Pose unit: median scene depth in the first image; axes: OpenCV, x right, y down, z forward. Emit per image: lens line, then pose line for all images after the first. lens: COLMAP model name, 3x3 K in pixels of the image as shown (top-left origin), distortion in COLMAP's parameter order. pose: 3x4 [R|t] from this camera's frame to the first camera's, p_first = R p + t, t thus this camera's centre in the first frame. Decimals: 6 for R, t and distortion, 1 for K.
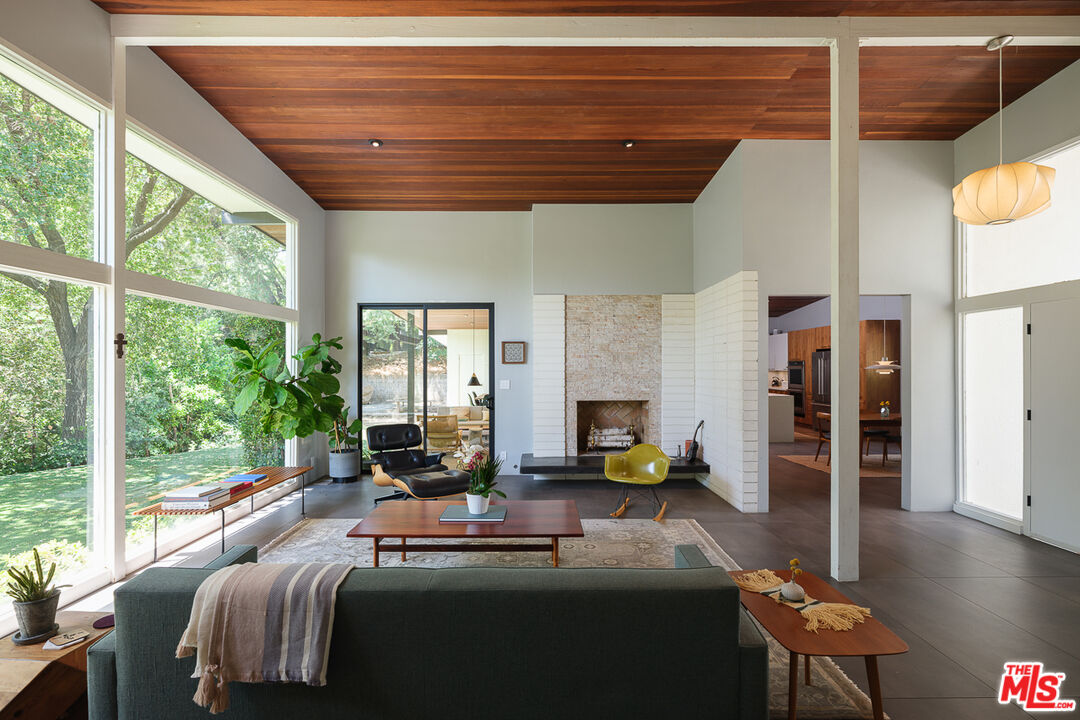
lens RADIAL K [[485.4, 0, 539.1], [0, 485.4, 364.8], [0, 0, 1]] dist [0.001176, 0.000571]
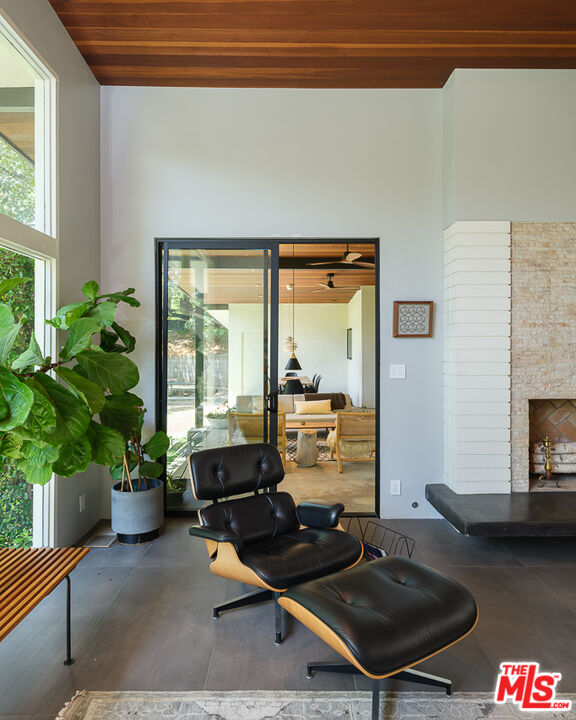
lens RADIAL K [[446.4, 0, 289.9], [0, 446.4, 348.4], [0, 0, 1]] dist [0.002221, 0.000318]
pose [[0.999760, 0.001668, 0.021847, -0.231022], [-0.001763, 0.999989, 0.004343, 0.009926], [-0.021839, -0.004380, 0.999752, 0.462983]]
